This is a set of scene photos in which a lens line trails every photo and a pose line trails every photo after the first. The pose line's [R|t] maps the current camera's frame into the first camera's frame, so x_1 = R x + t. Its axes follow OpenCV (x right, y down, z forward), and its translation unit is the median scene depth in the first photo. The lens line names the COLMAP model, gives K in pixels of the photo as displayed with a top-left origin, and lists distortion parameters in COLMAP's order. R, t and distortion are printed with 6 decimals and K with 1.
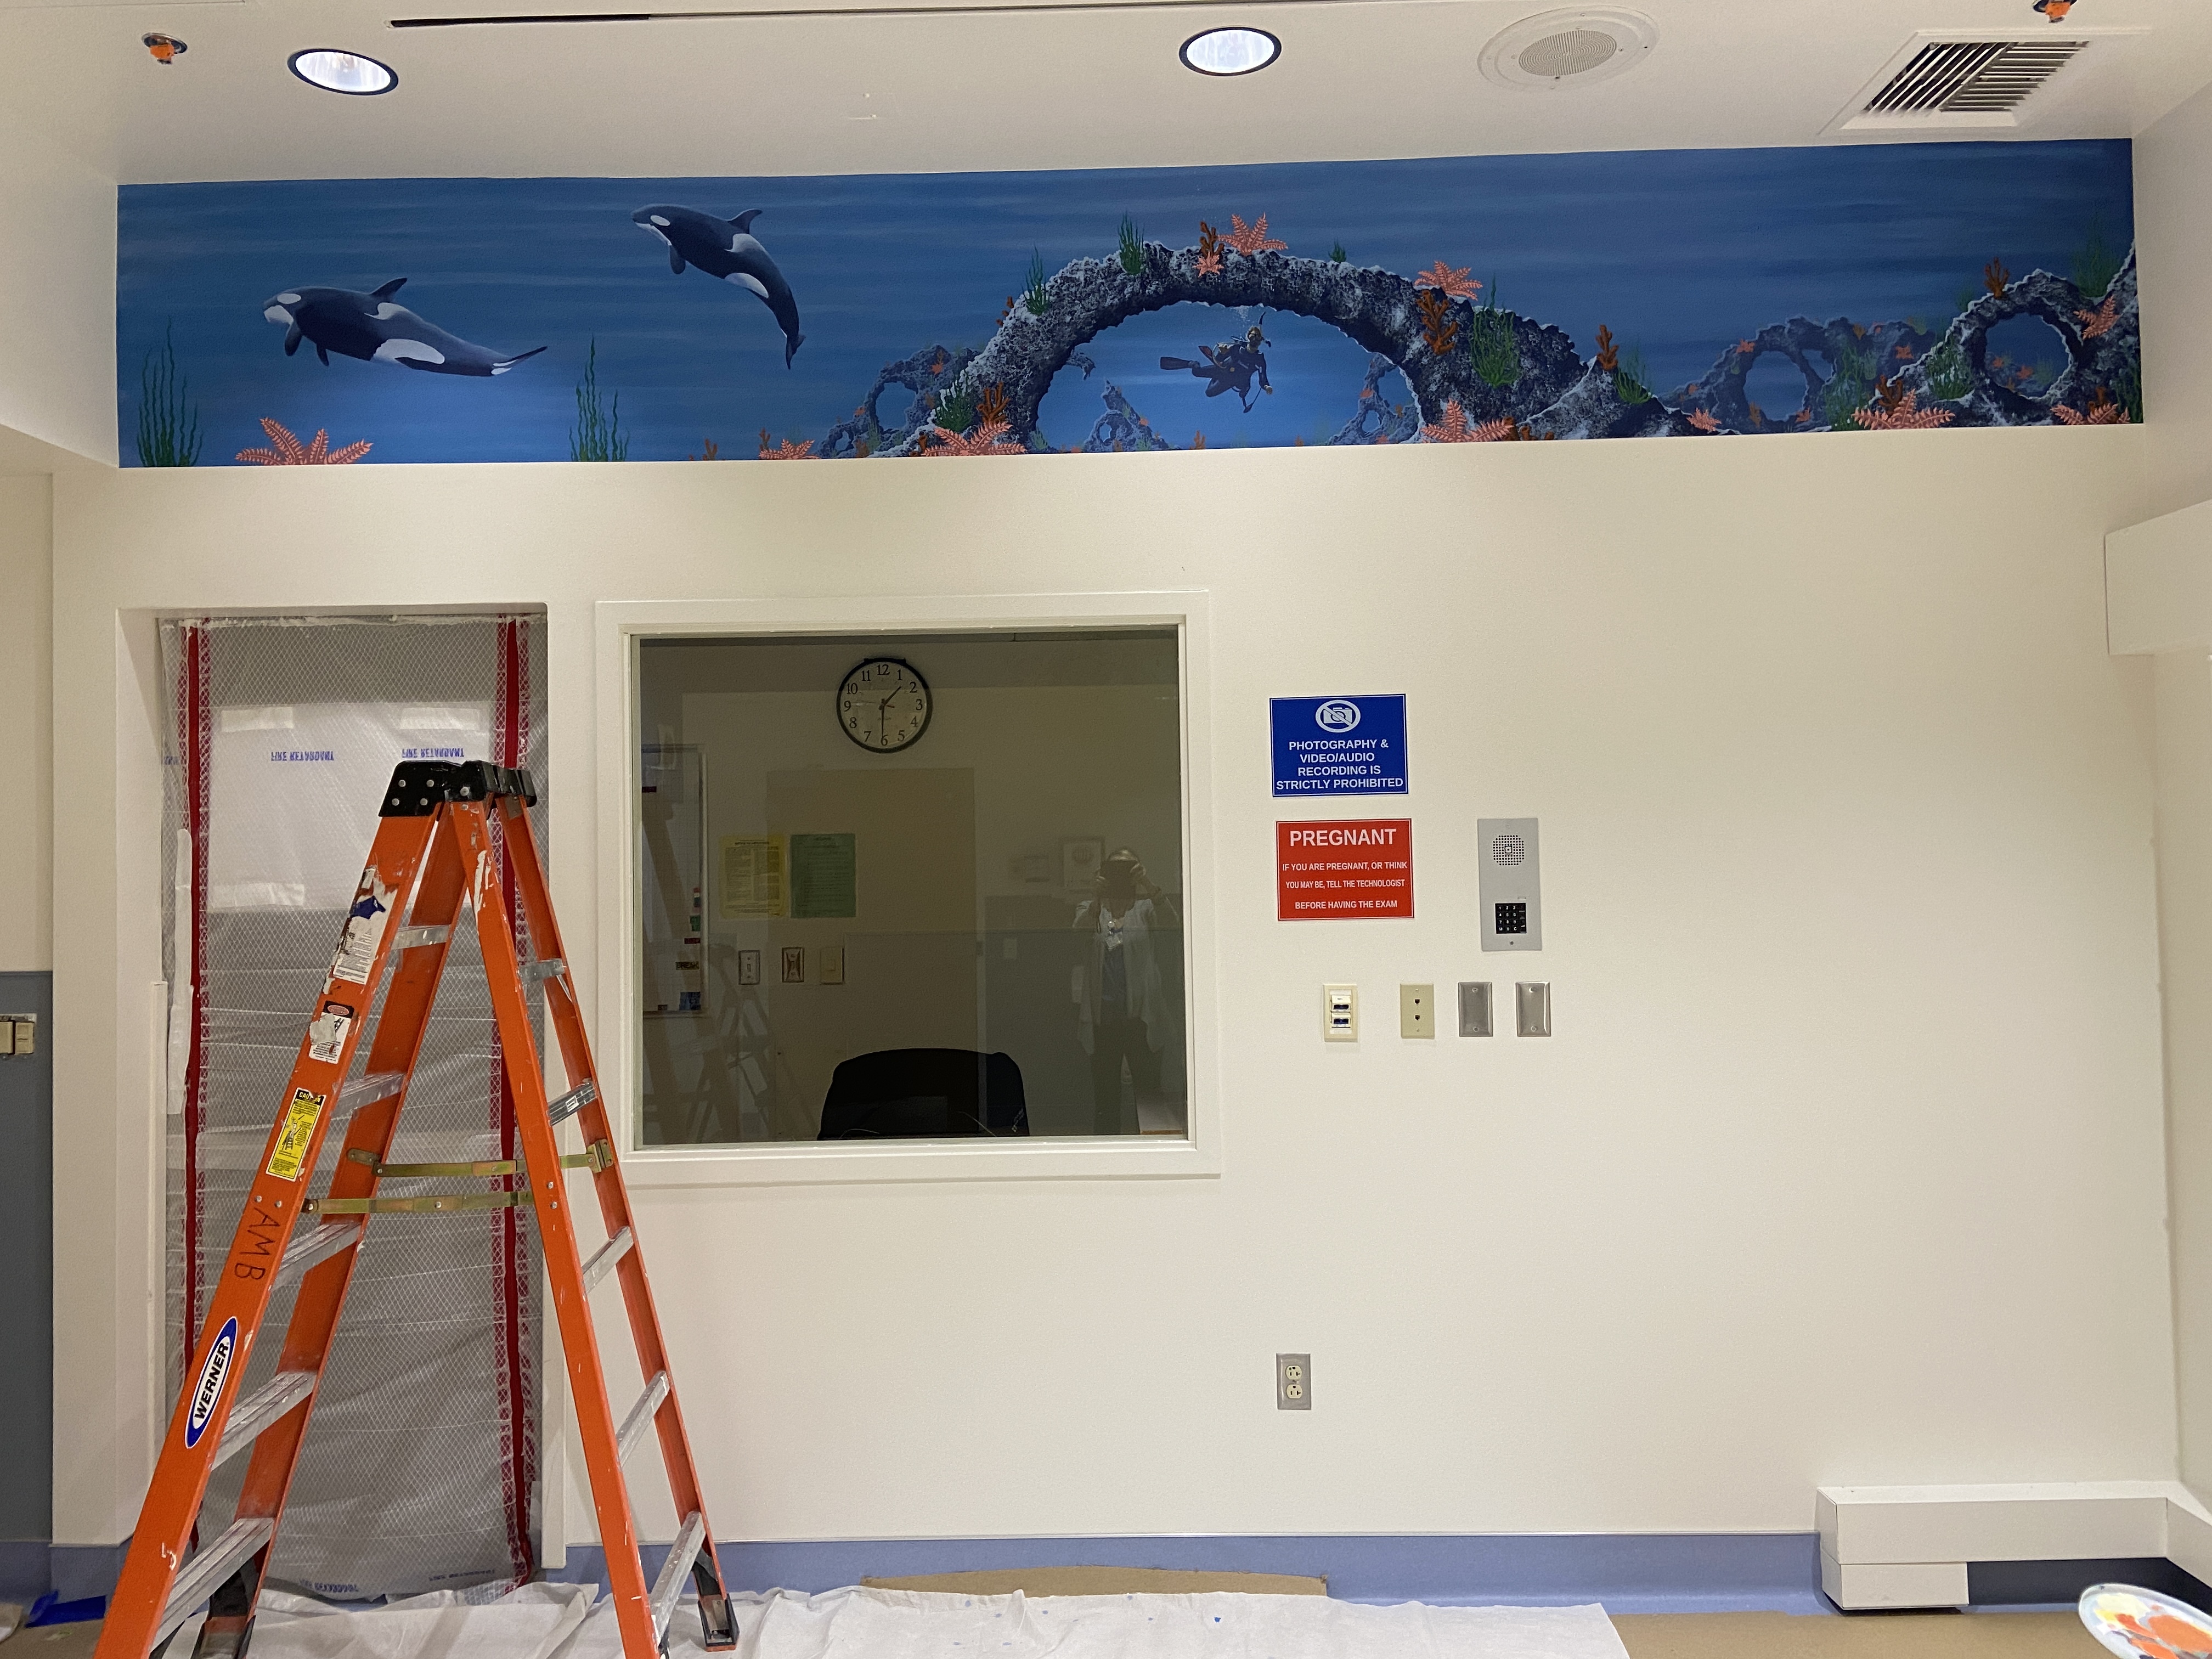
lens RADIAL K [[1658.4, 0, 1081.0], [0, 1658.4, 812.4], [0, 0, 1]] dist [0.114529, -0.140784]
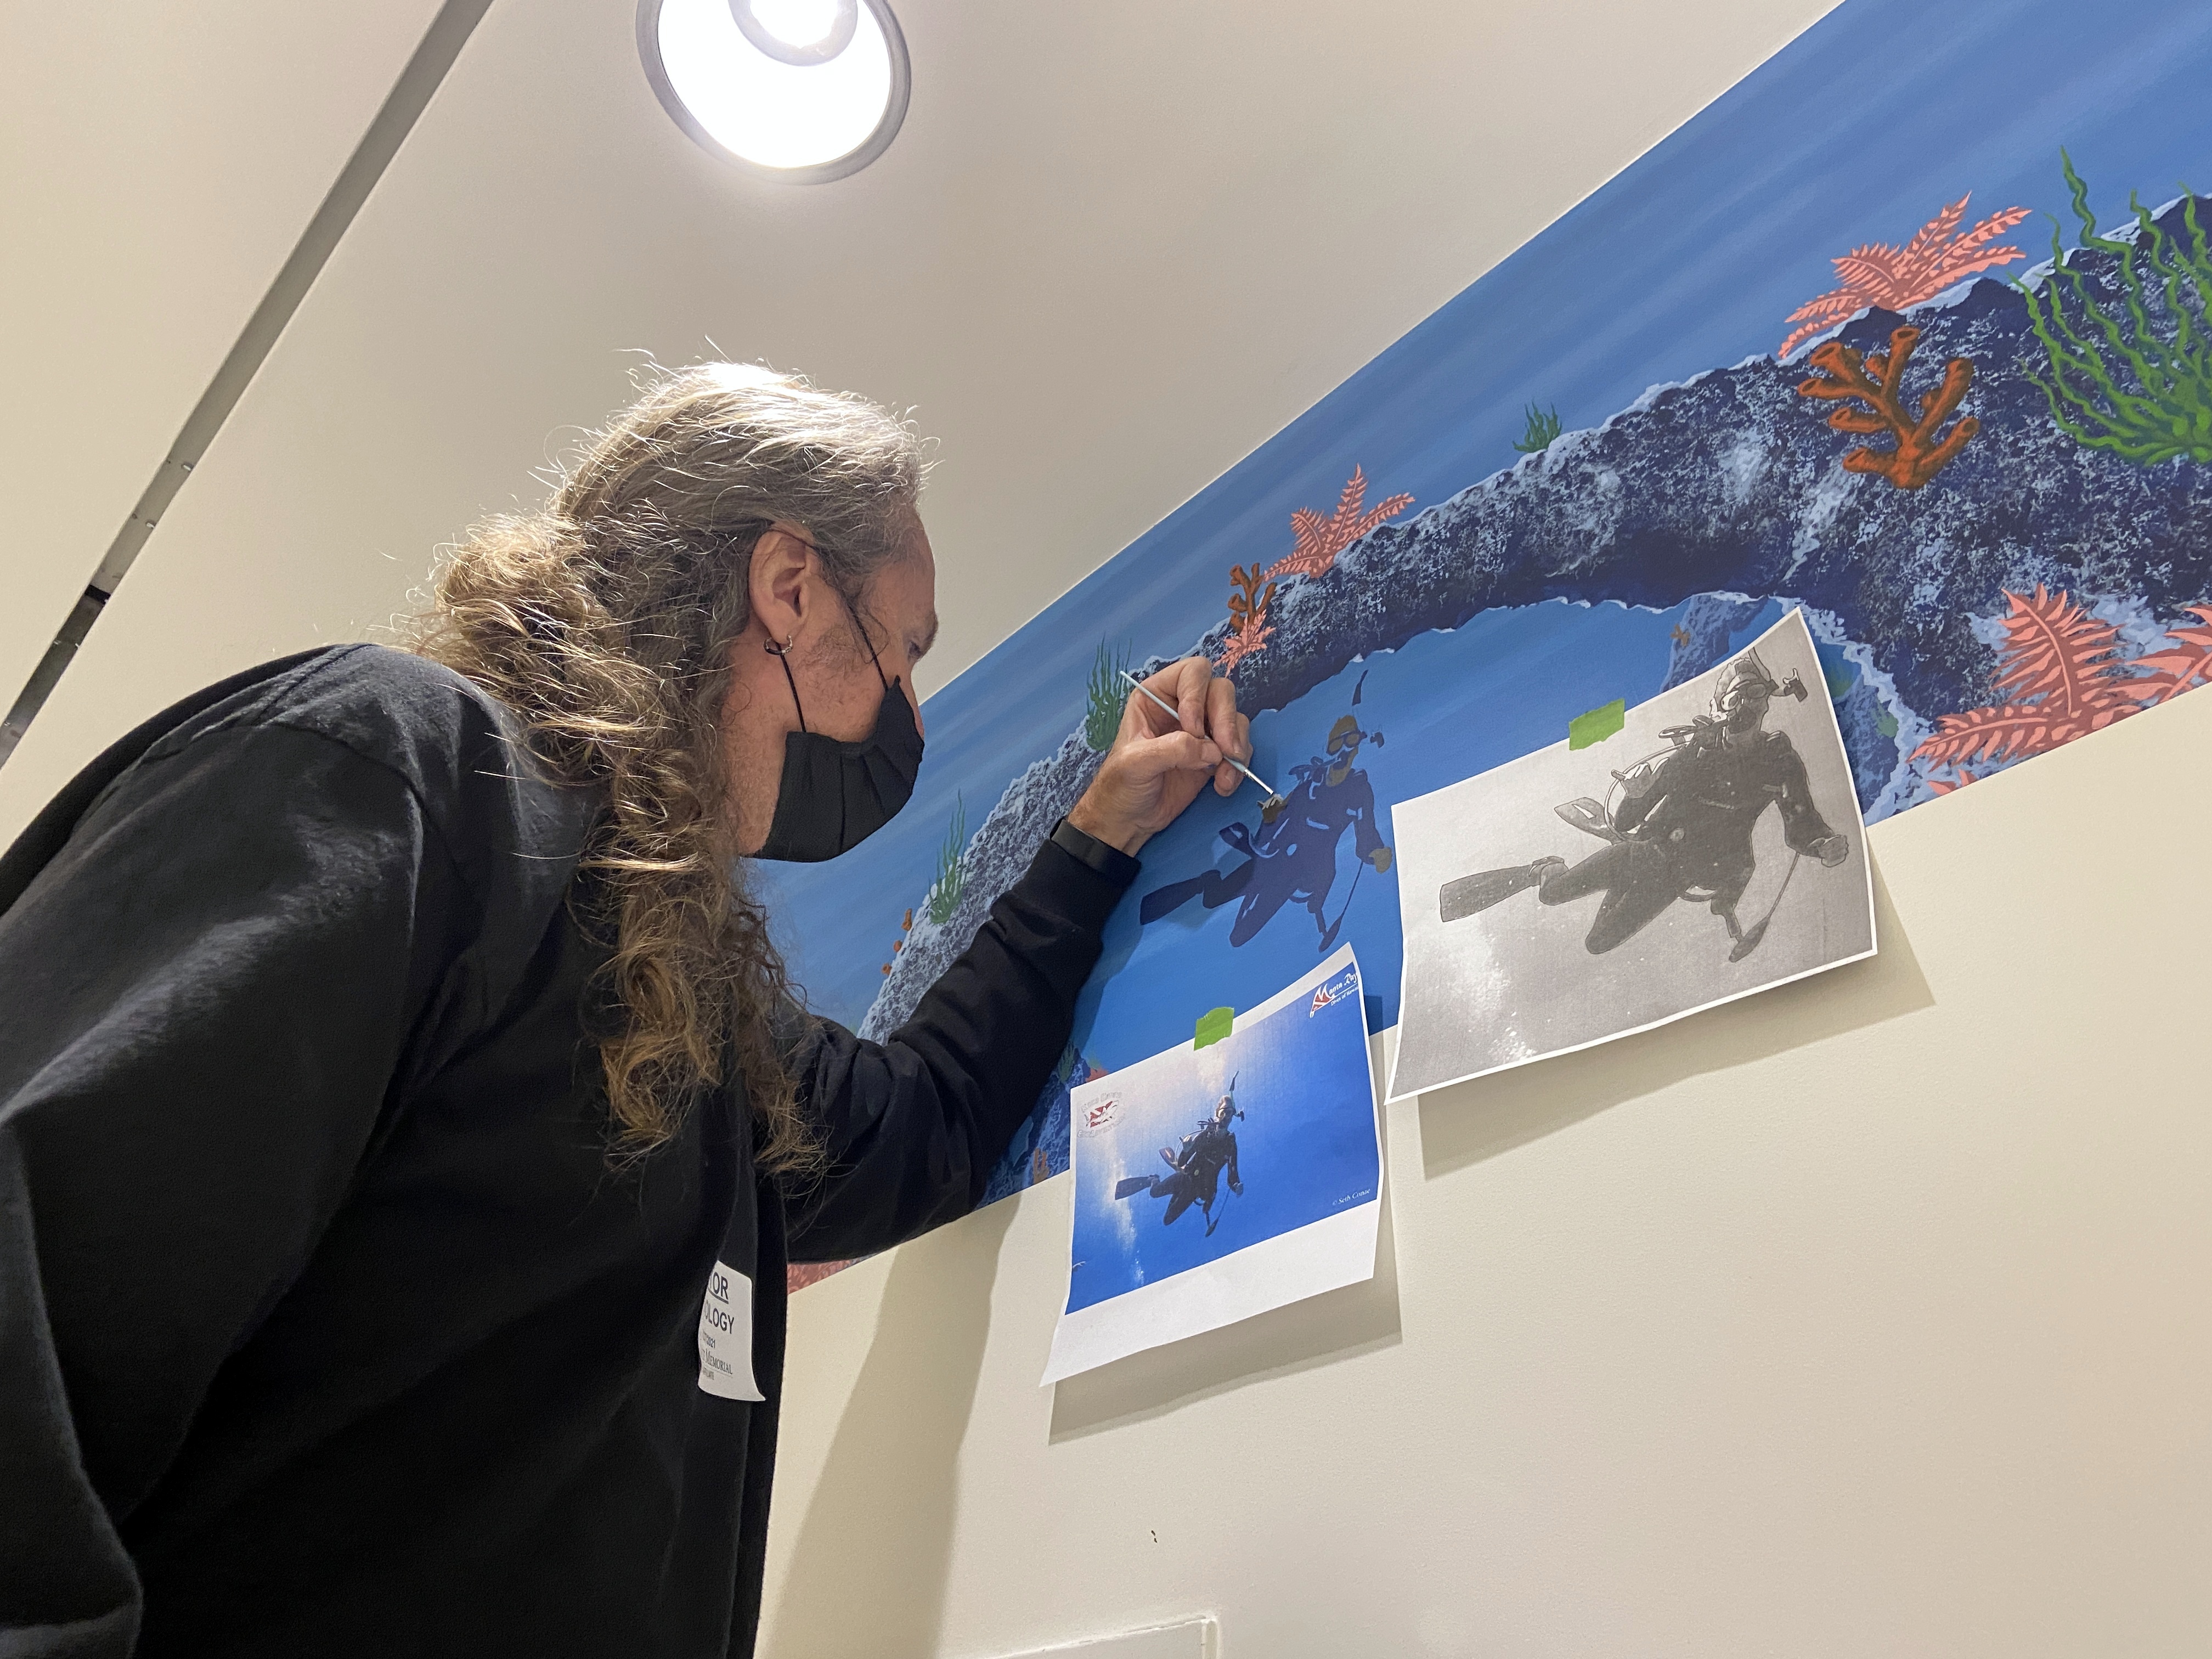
lens RADIAL K [[1658.4, 0, 1103.8], [0, 1658.4, 813.2], [0, 0, 1]] dist [0.114529, -0.140784]
pose [[0.683240, -0.394529, -0.614435, 0.264632], [-0.041532, 0.819109, -0.572132, -0.086455], [0.729012, 0.416422, 0.543262, 0.797006]]
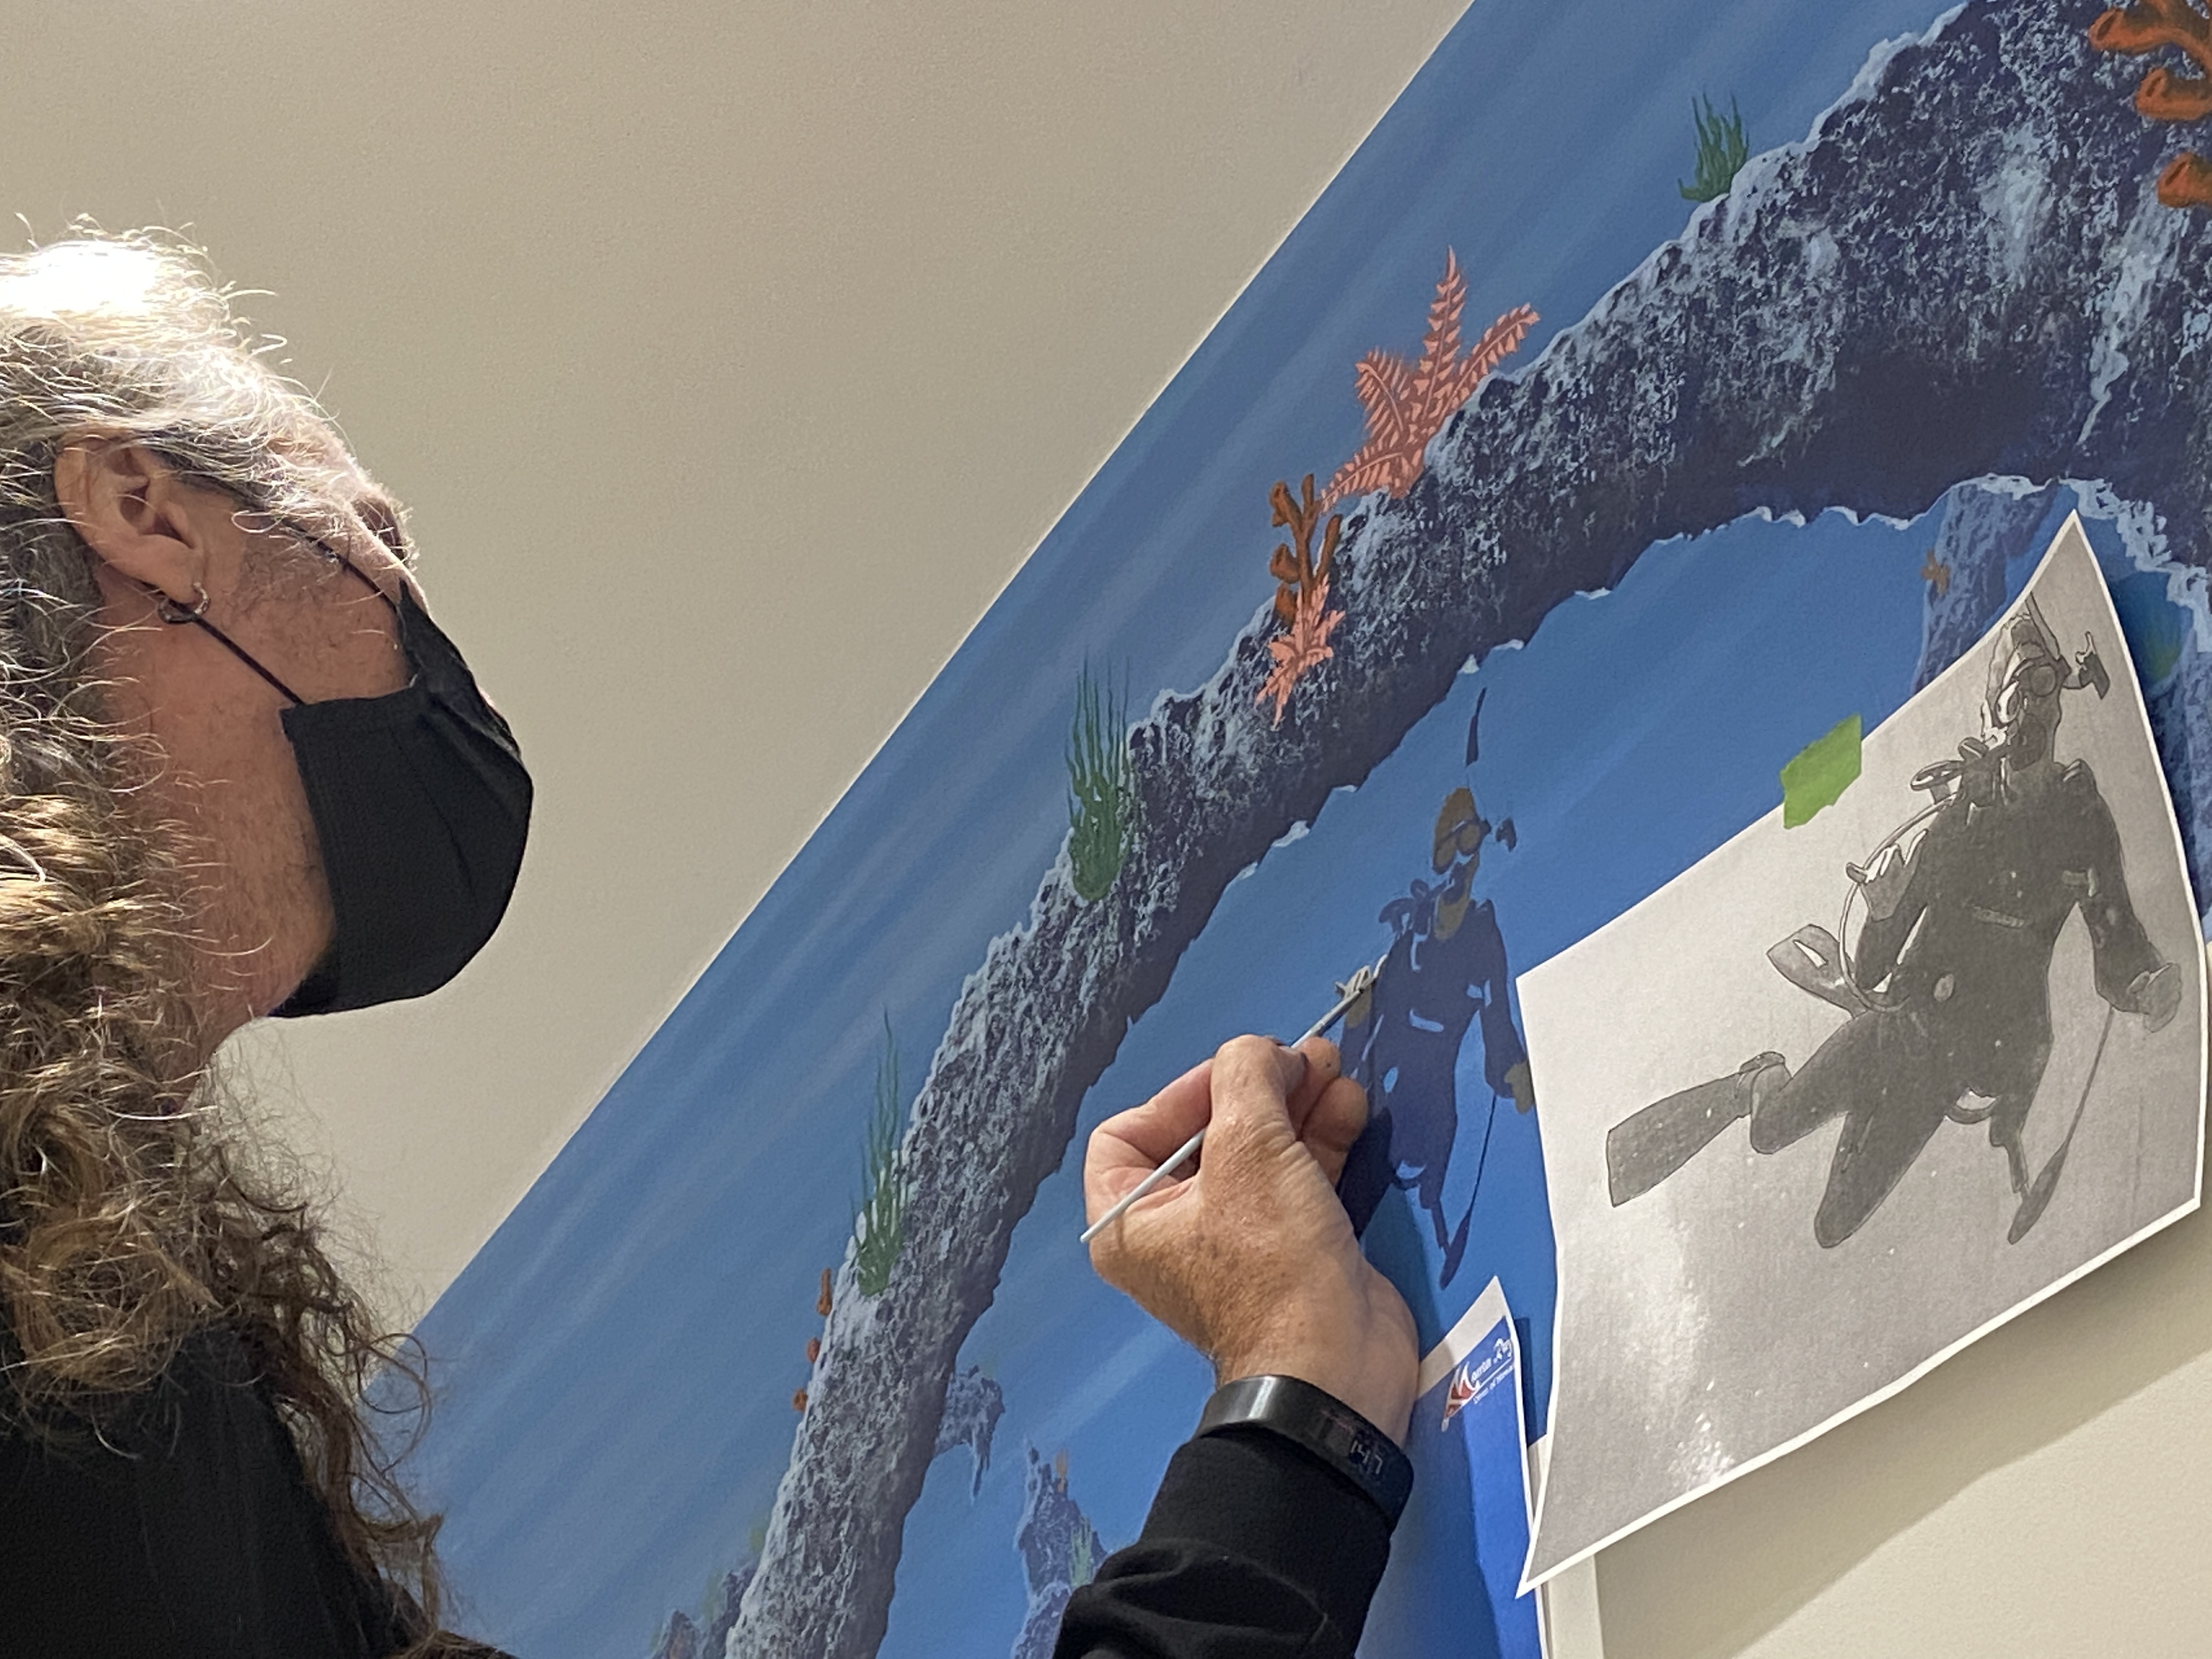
lens RADIAL K [[3917.9, 0, 1073.6], [0, 3917.9, 770.2], [0, 0, 1]] dist [0.103609, 0.000000]
pose [[0.481532, -0.517375, -0.707424, 0.356786], [0.023107, 0.814381, -0.579870, -0.071910], [0.876124, 0.262880, 0.404106, 0.813475]]
